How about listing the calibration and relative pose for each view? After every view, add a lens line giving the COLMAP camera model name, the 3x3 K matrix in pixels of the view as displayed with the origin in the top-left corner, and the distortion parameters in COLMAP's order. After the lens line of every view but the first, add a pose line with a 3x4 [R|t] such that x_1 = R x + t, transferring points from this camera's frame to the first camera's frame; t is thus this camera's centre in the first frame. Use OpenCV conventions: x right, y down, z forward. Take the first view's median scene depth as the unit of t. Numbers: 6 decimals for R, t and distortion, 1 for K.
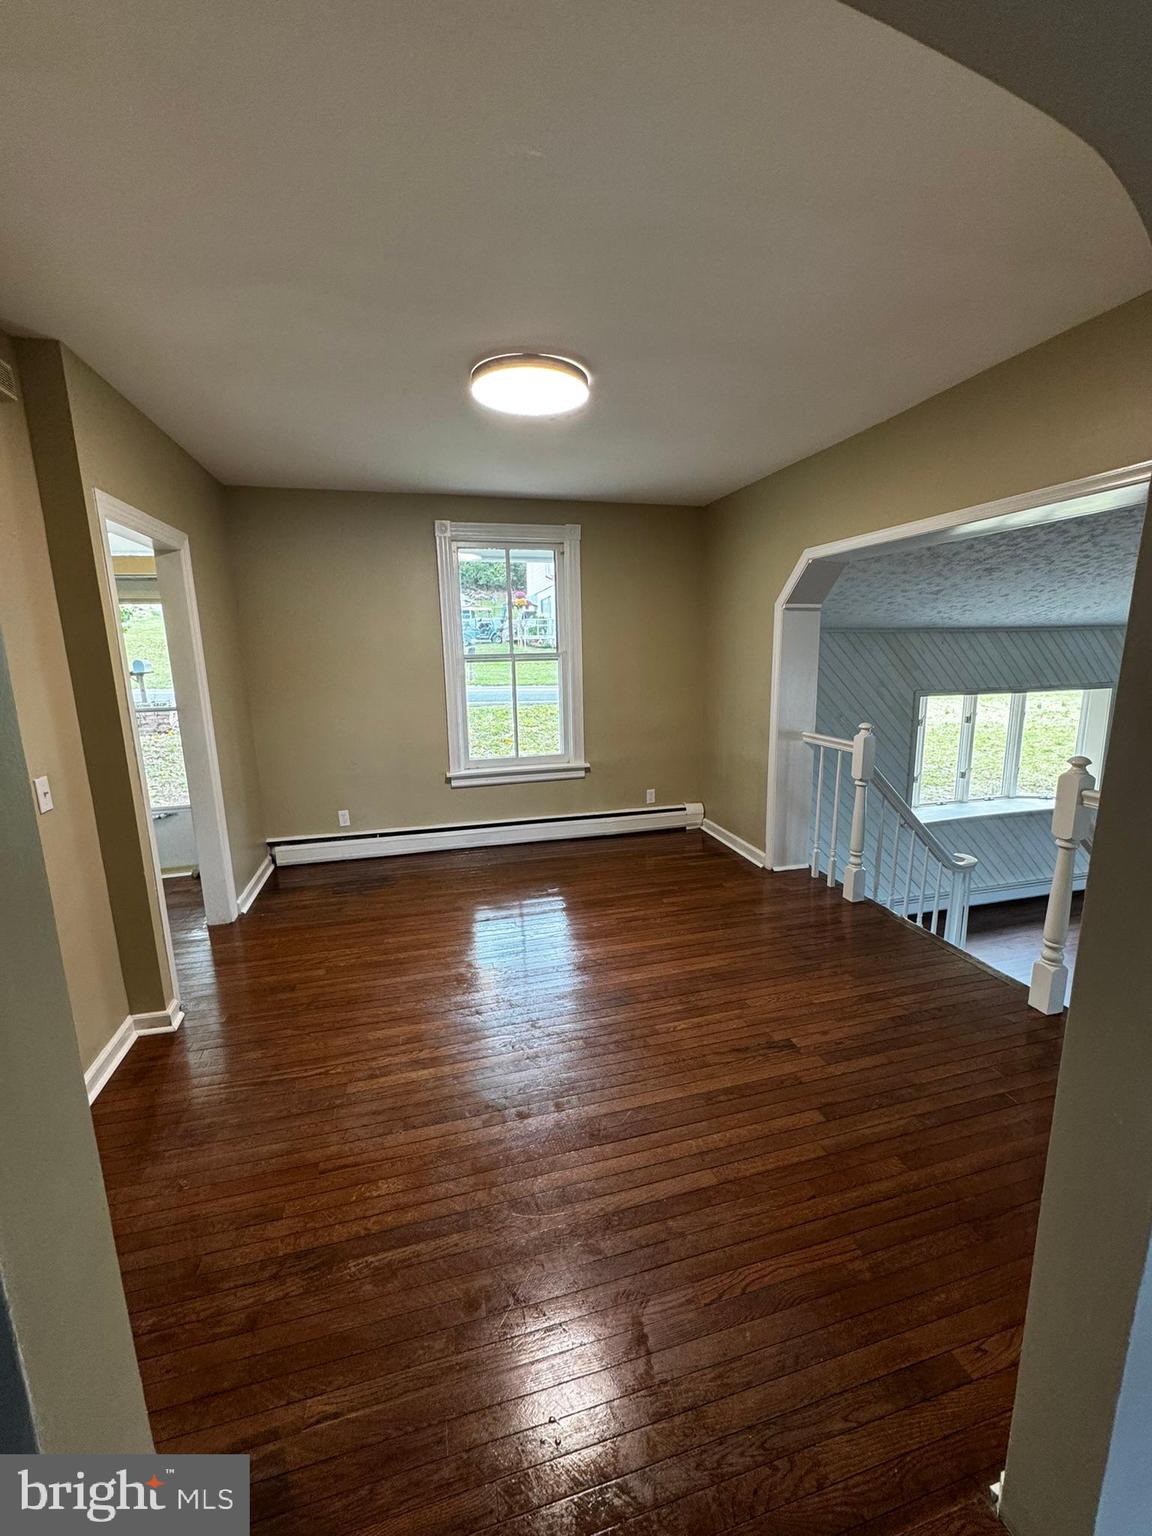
lens RADIAL K [[598.3, 0, 578.8], [0, 598.3, 766.2], [0, 0, 1]] dist [-0.001727, -0.000068]
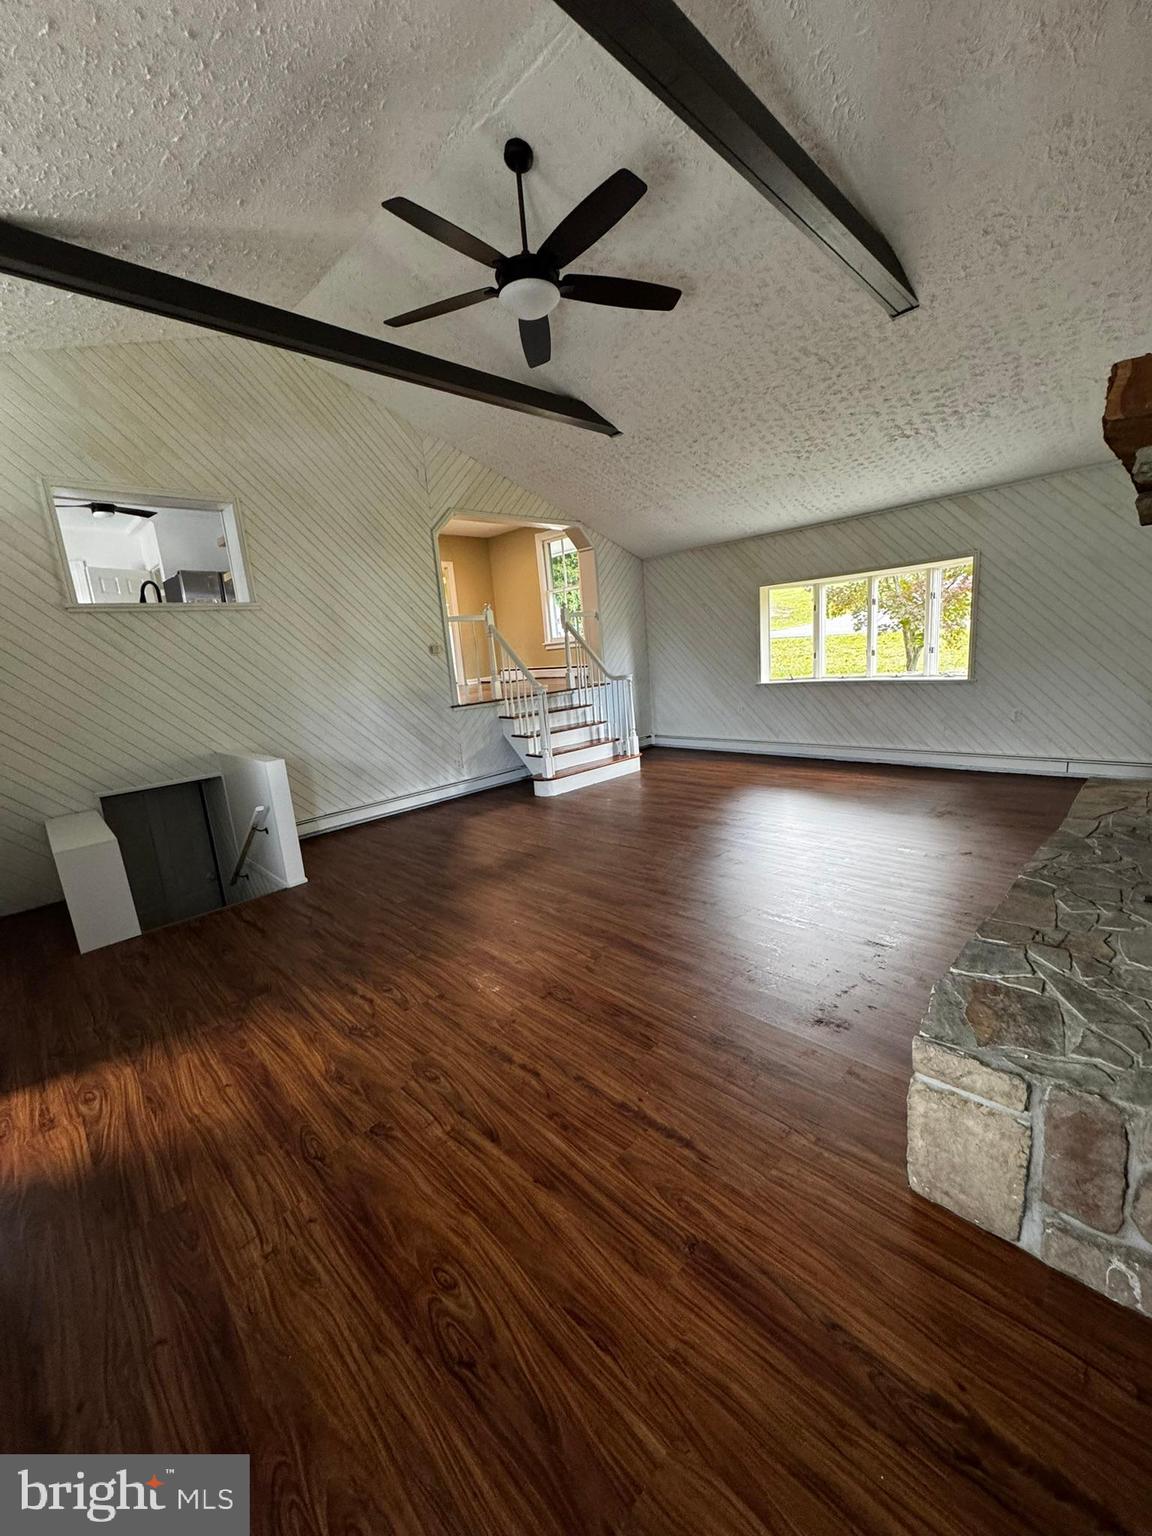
lens RADIAL K [[598.3, 0, 578.8], [0, 598.3, 766.2], [0, 0, 1]] dist [-0.001727, -0.000068]
pose [[0.494566, 0.145003, -0.856959, 1.597609], [-0.101695, 0.988867, 0.108633, 0.184222], [0.863170, 0.033423, 0.503806, -0.040429]]
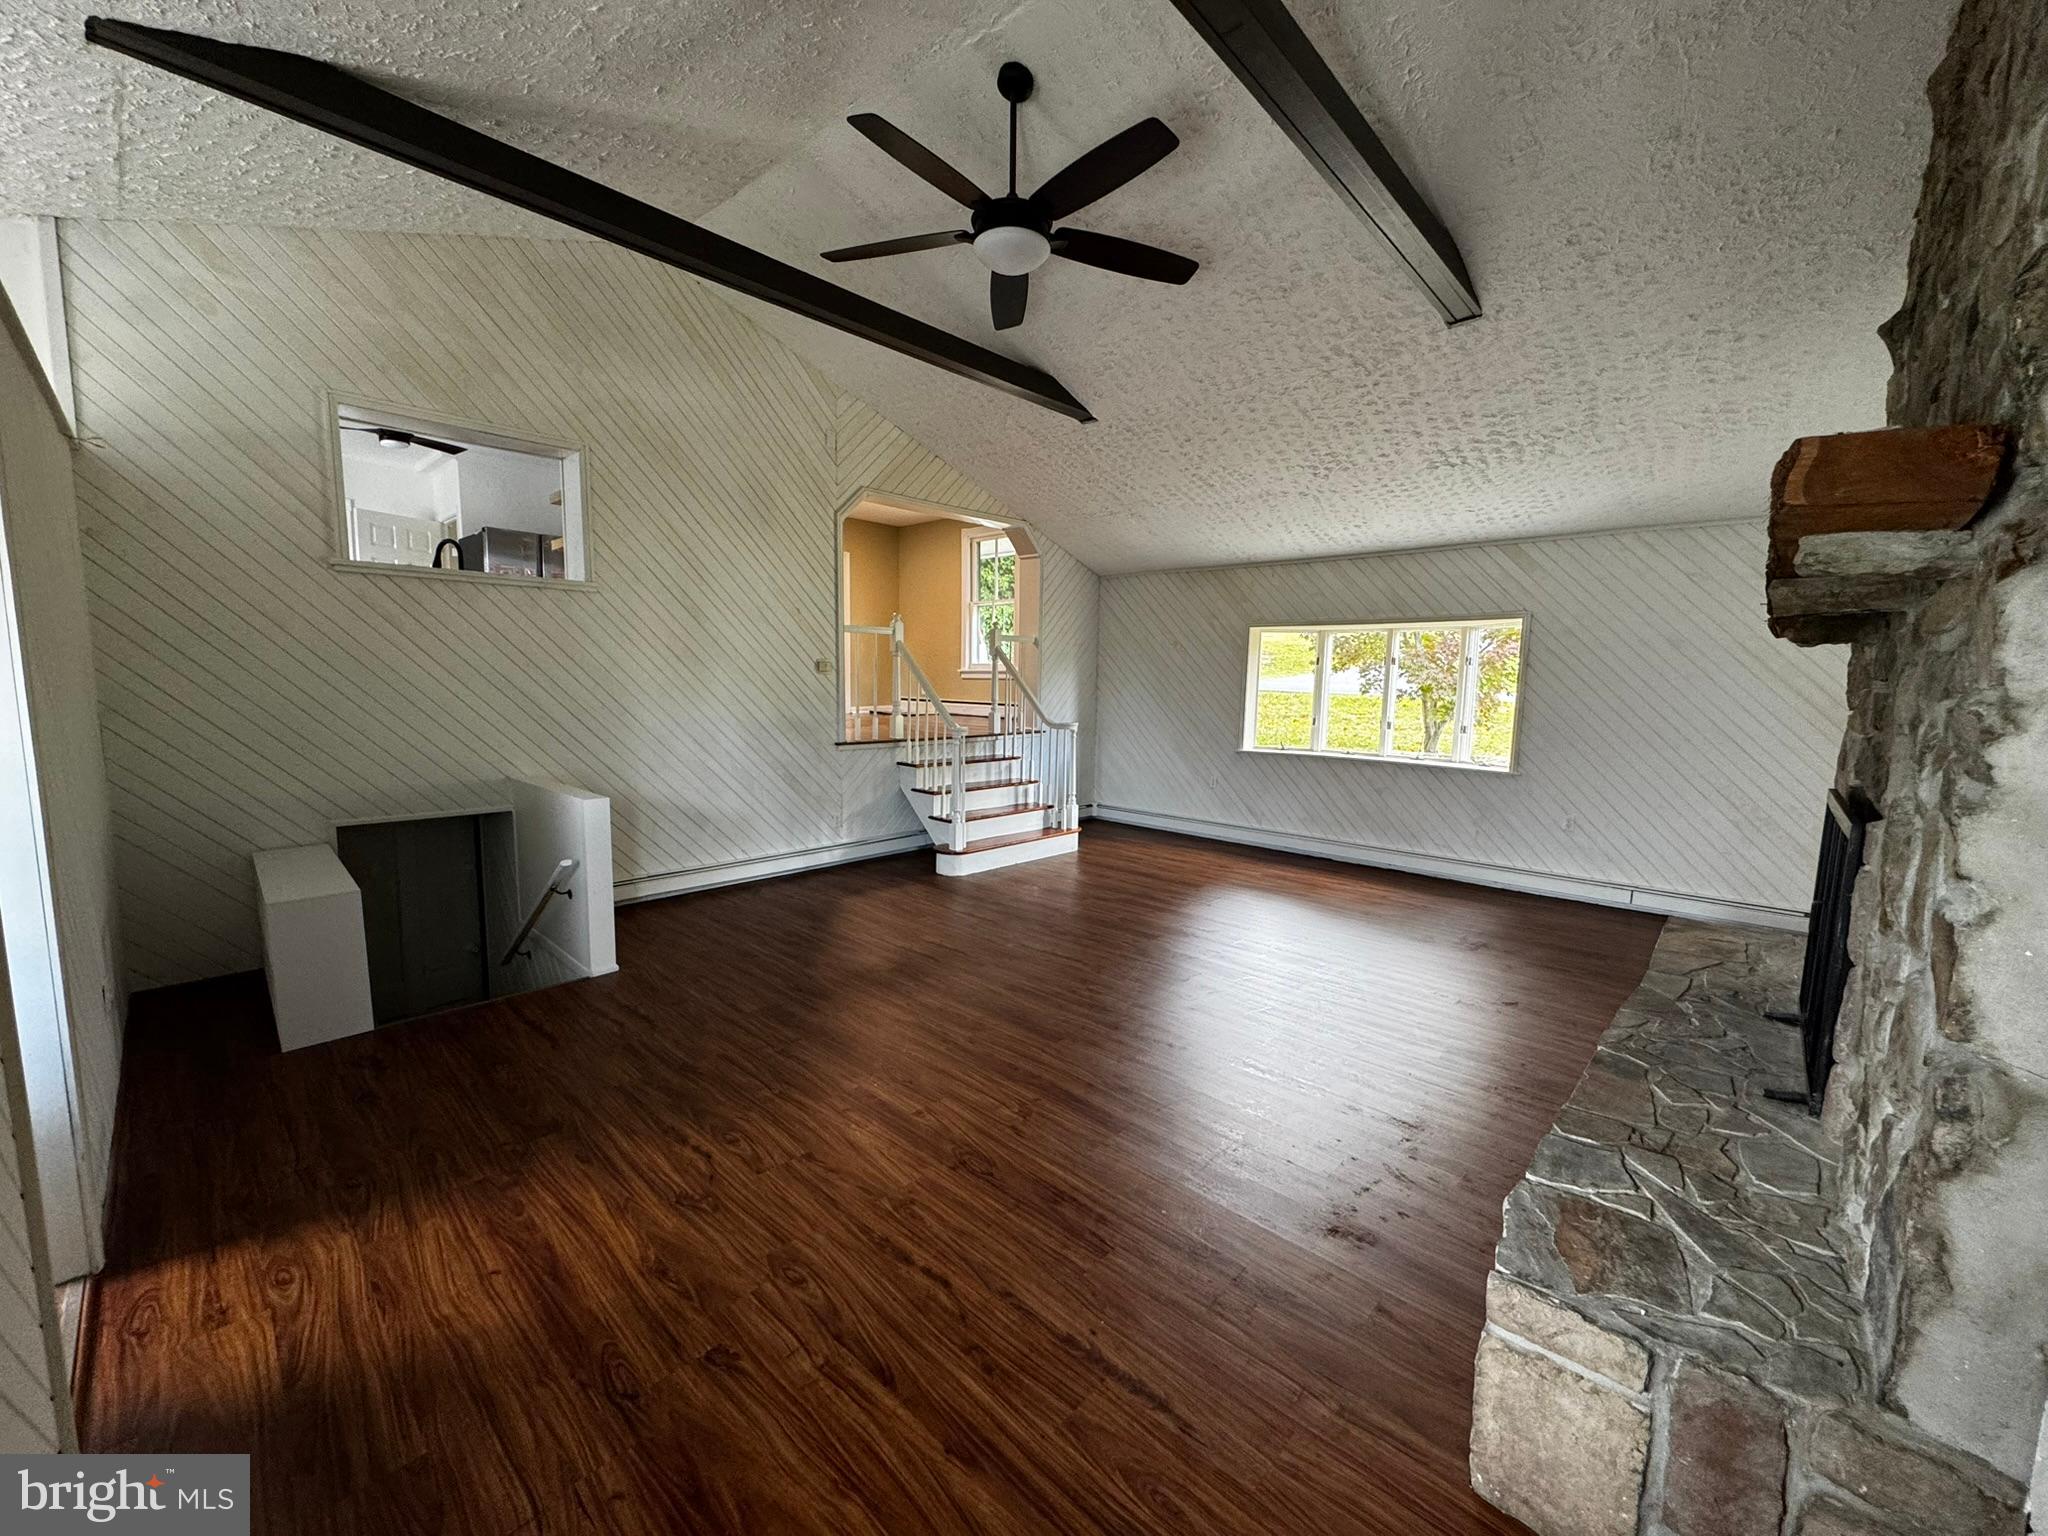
lens RADIAL K [[797.7, 0, 1024.0], [0, 797.7, 768.0], [0, 0, 1]] dist [-0.001727, -0.000068]
pose [[0.526154, 0.121266, -0.841698, 1.580357], [-0.194406, 0.980722, 0.019770, 0.179874], [0.827870, 0.153229, 0.539586, -0.065273]]
